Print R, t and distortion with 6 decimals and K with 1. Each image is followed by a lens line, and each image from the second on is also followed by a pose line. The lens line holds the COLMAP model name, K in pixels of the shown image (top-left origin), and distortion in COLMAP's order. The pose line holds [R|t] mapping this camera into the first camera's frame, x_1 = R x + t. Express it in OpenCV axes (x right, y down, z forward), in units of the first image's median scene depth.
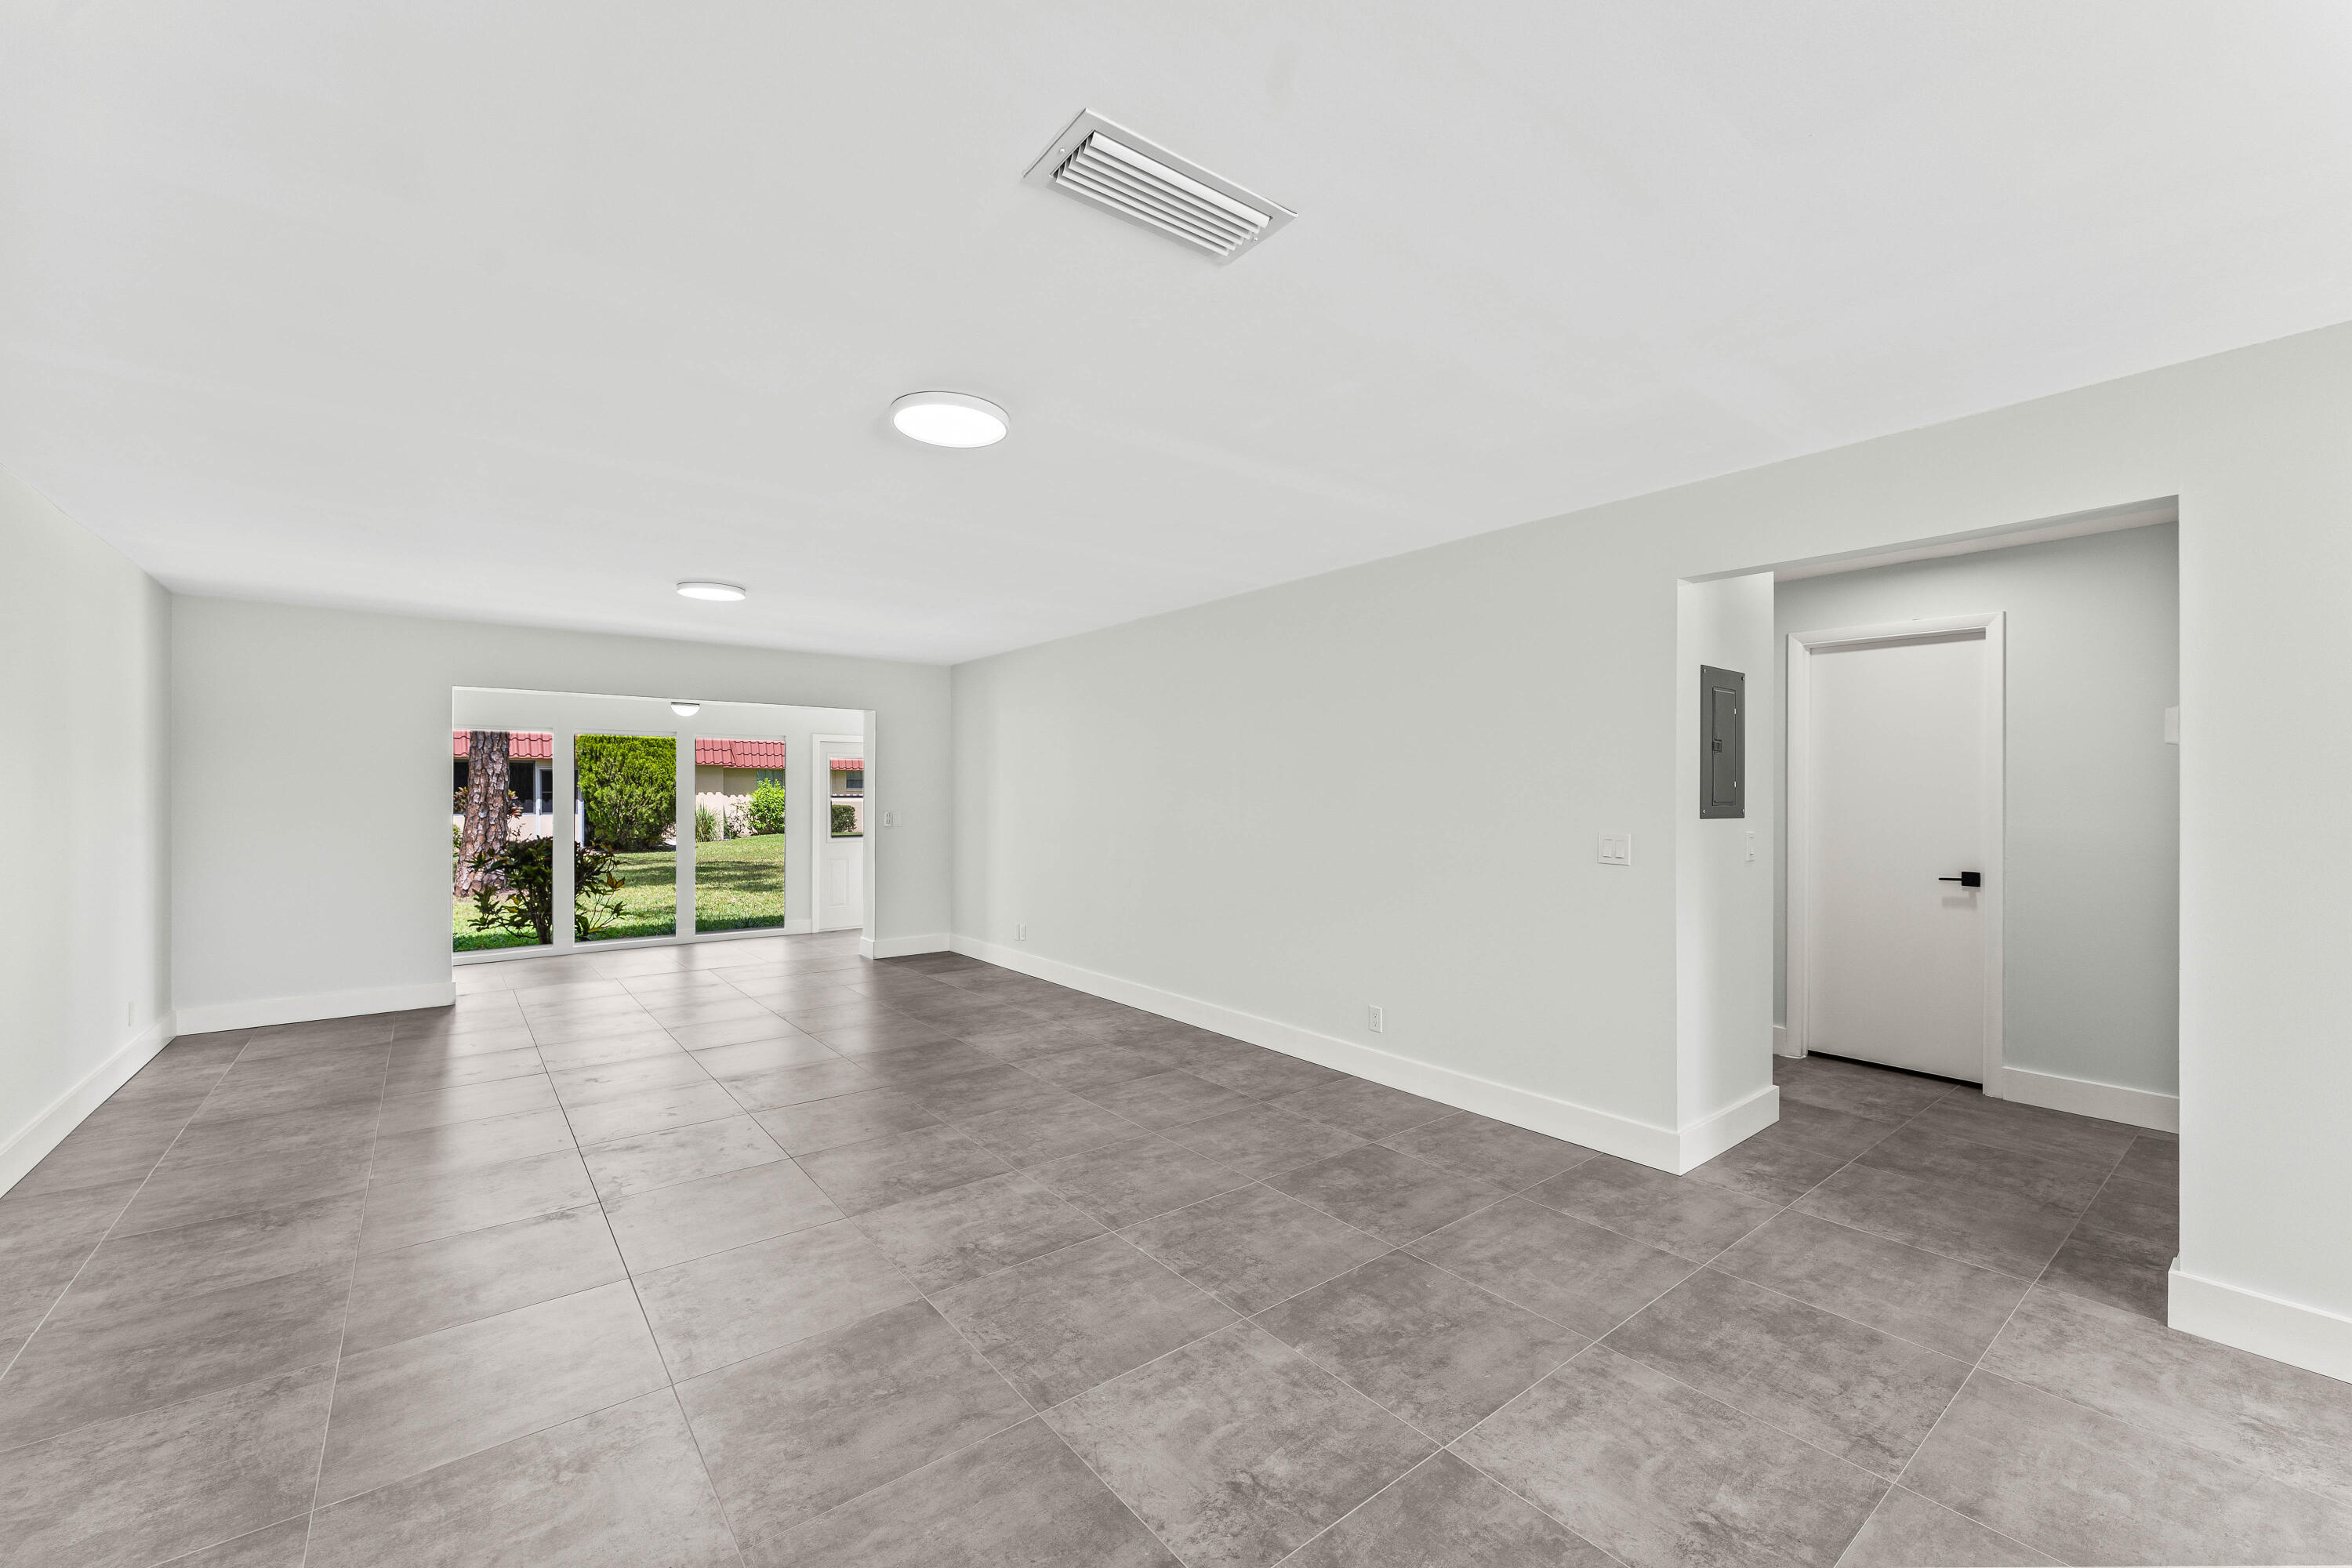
lens RADIAL K [[947.2, 0, 1173.1], [0, 947.2, 766.0], [0, 0, 1]] dist [-0.000020, -0.000110]
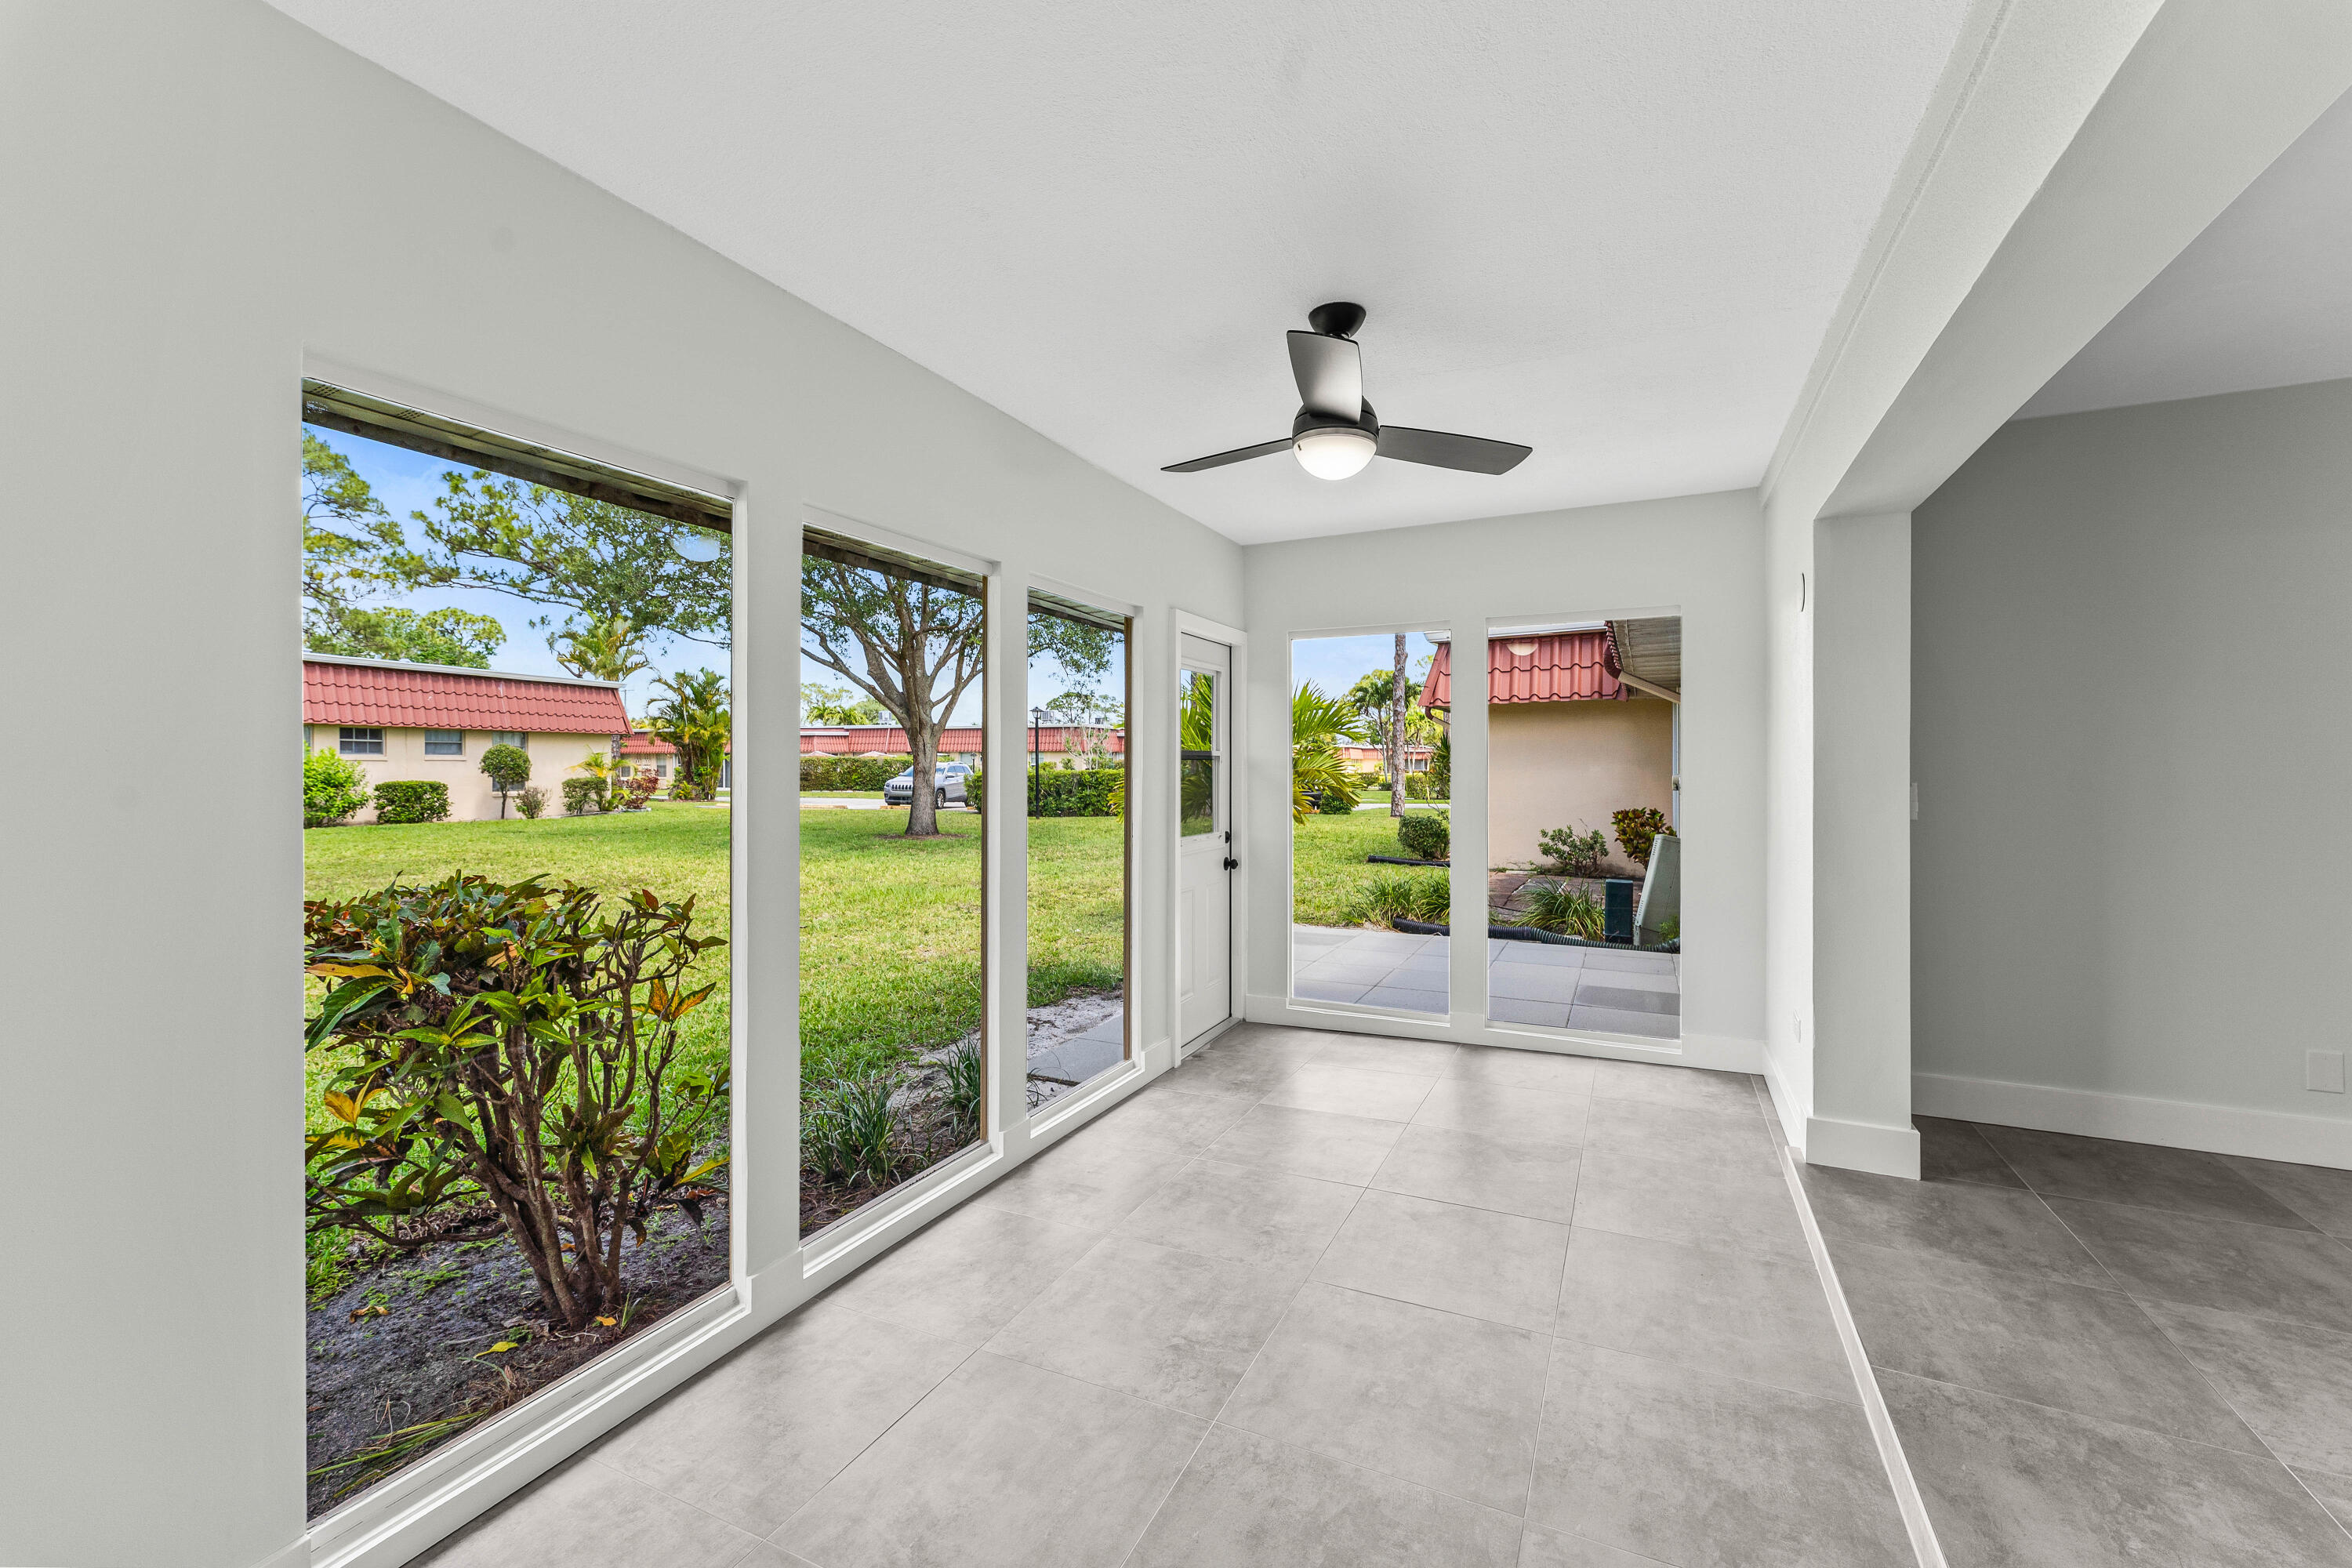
lens RADIAL K [[947.2, 0, 1180.6], [0, 947.2, 765.9], [0, 0, 1]] dist [-0.000020, -0.000110]
pose [[0.898903, 0.001189, 0.438145, -1.159826], [-0.012959, 0.999631, 0.023875, 0.055303], [-0.437955, -0.027139, 0.898587, 1.239866]]
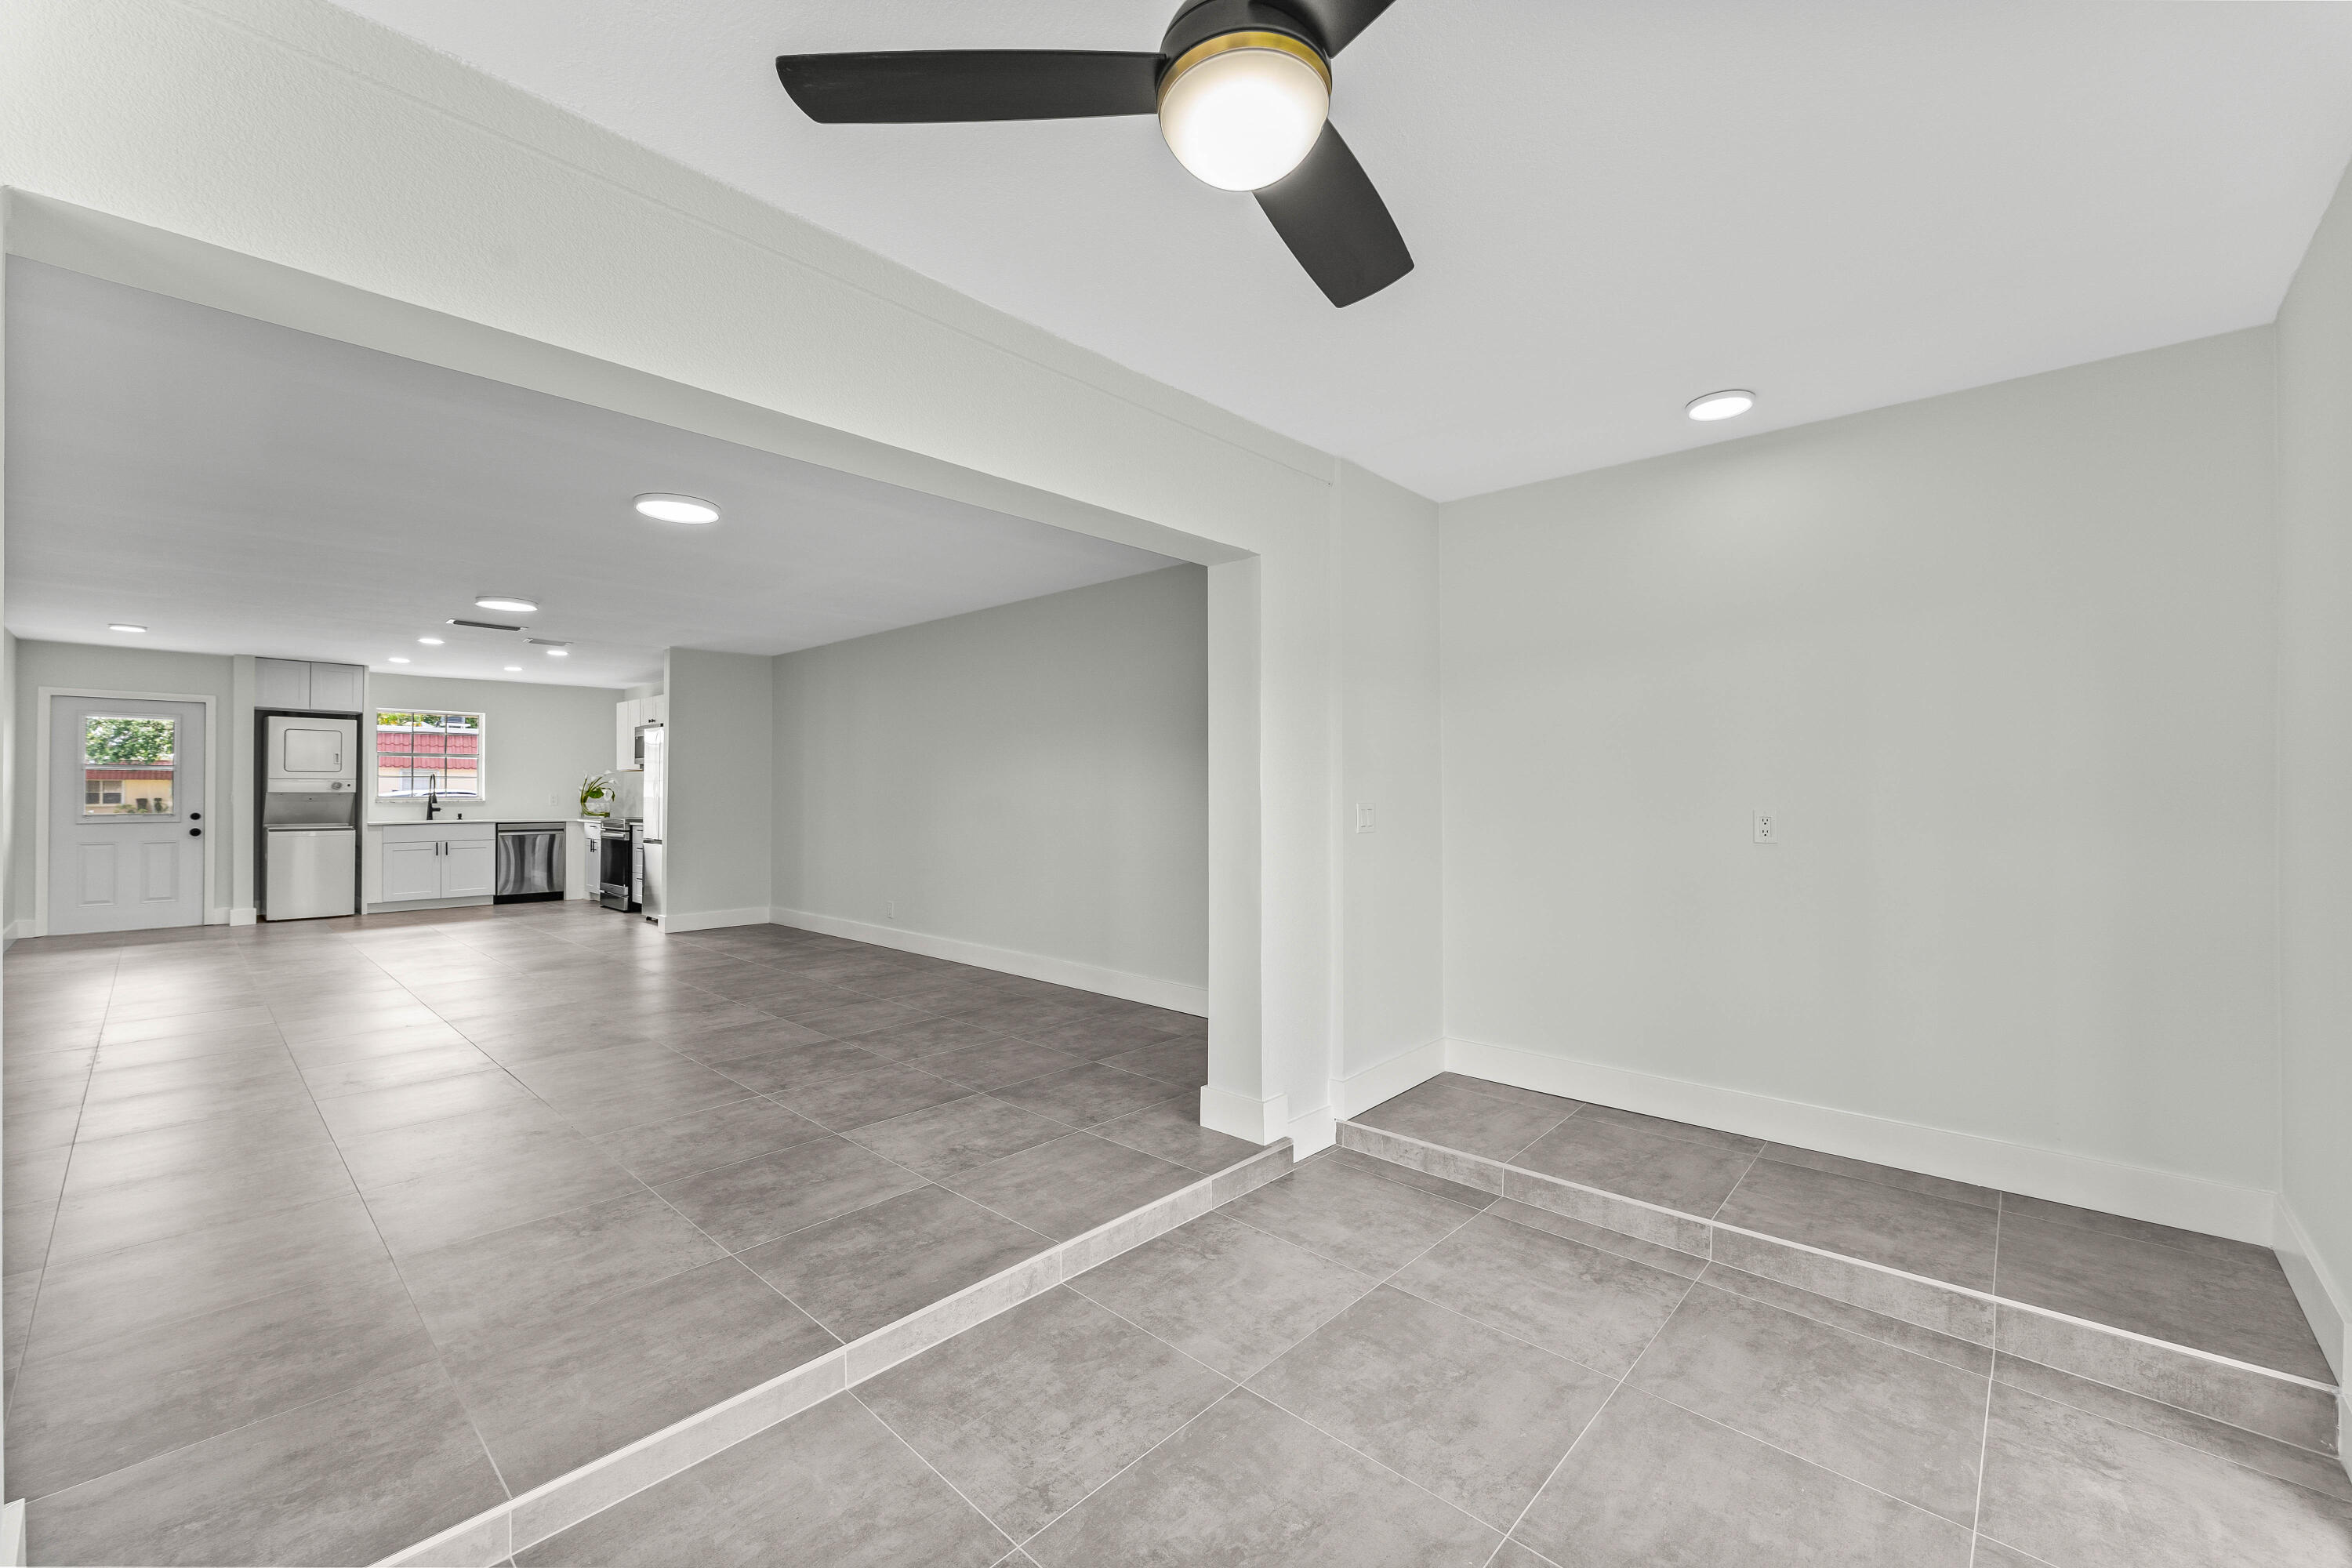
lens RADIAL K [[947.2, 0, 1189.3], [0, 947.2, 777.8], [0, 0, 1]] dist [-0.000020, -0.000110]
pose [[-0.986578, 0.002159, -0.163279, -0.803512], [0.008184, 0.999310, -0.036235, 0.080359], [0.163088, -0.037085, -0.985914, 1.913771]]
